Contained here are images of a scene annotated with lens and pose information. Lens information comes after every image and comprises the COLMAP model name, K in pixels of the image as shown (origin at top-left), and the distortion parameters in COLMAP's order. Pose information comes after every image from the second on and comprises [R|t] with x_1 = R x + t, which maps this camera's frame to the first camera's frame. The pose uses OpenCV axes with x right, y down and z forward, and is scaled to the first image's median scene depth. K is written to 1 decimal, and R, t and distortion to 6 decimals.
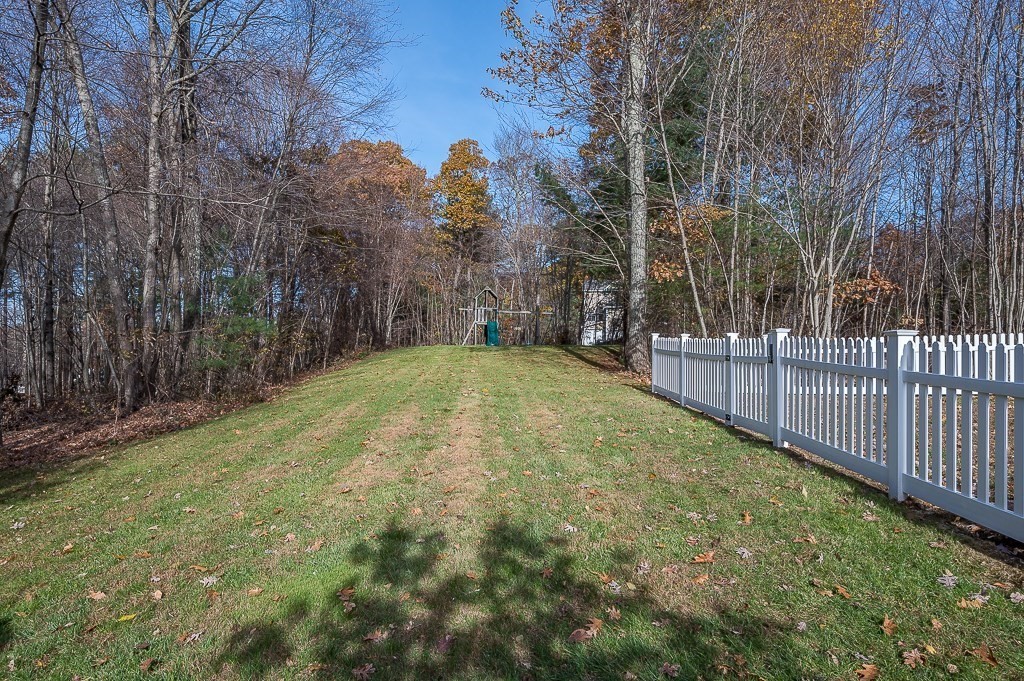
lens RADIAL K [[579.0, 0, 511.4], [0, 579.0, 347.4], [0, 0, 1]] dist [0.002494, -0.000021]
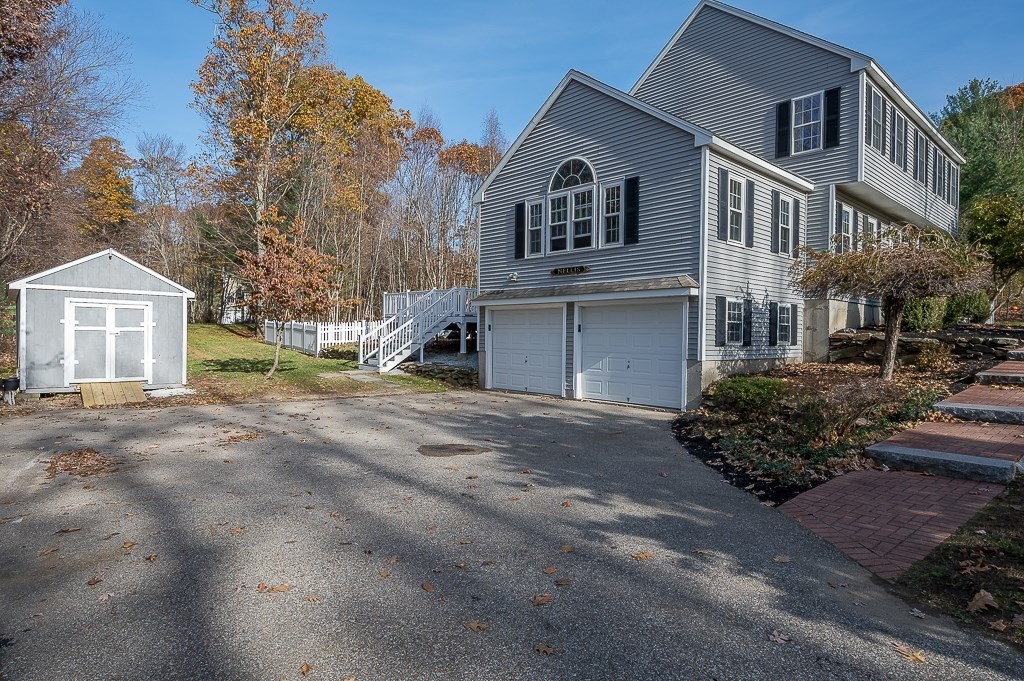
lens RADIAL K [[579.0, 0, 511.9], [0, 579.0, 339.6], [0, 0, 1]] dist [0.002494, -0.000021]
pose [[0.830426, -0.001395, 0.557127, -0.055076], [-0.010566, 0.999778, 0.018252, 0.000761], [-0.557028, -0.021044, 0.830227, -0.368830]]
